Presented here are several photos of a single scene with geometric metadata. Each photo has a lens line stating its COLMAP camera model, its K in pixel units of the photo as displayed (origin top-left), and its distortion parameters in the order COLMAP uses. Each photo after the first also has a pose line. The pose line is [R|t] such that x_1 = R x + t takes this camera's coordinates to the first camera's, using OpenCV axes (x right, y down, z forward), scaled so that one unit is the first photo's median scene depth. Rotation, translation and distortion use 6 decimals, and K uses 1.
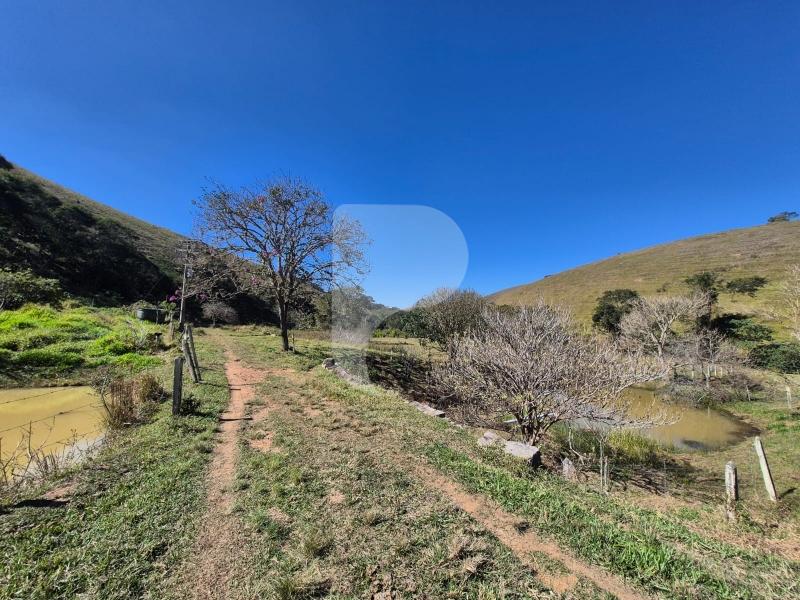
lens RADIAL K [[315.0, 0, 402.9], [0, 315.0, 303.7], [0, 0, 1]] dist [-0.001934, 0.000555]
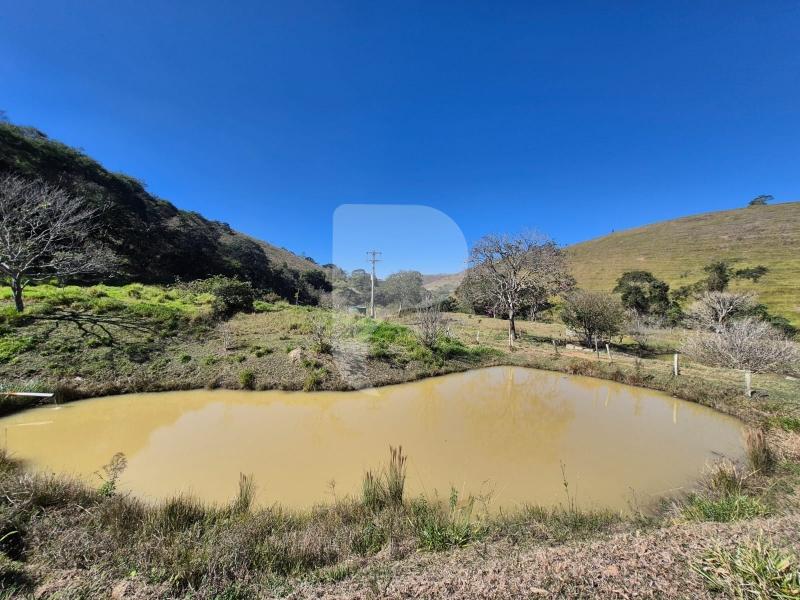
lens RADIAL K [[315.0, 0, 399.0], [0, 315.0, 300.5], [0, 0, 1]] dist [-0.001934, 0.000555]
pose [[0.998046, -0.015016, 0.060648, -0.500023], [0.009623, 0.996052, 0.088244, -0.088894], [-0.061734, -0.087488, 0.994251, -0.228901]]
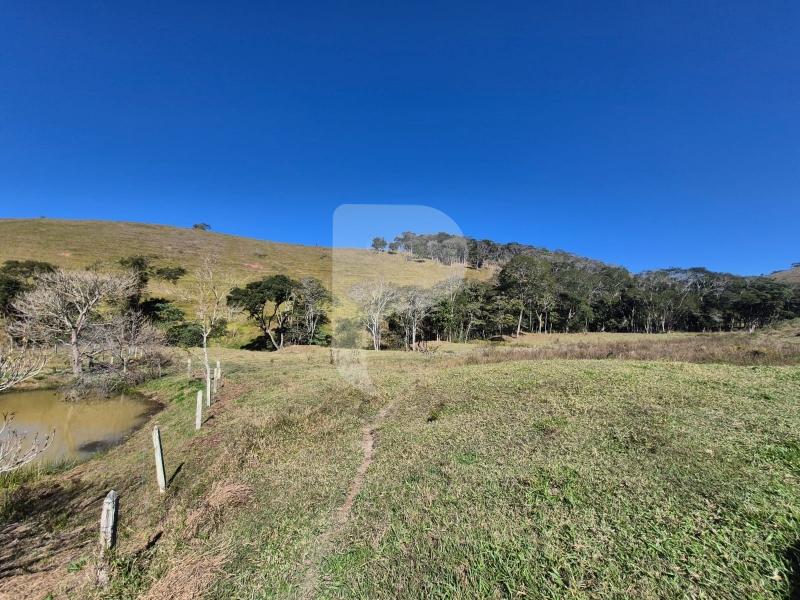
lens RADIAL K [[315.0, 0, 403.4], [0, 315.0, 285.5], [0, 0, 1]] dist [-0.001934, 0.000555]
pose [[0.102124, 0.079724, 0.991572, 0.051992], [-0.072567, 0.994725, -0.072503, 0.007726], [-0.992121, -0.064551, 0.107371, 0.043212]]
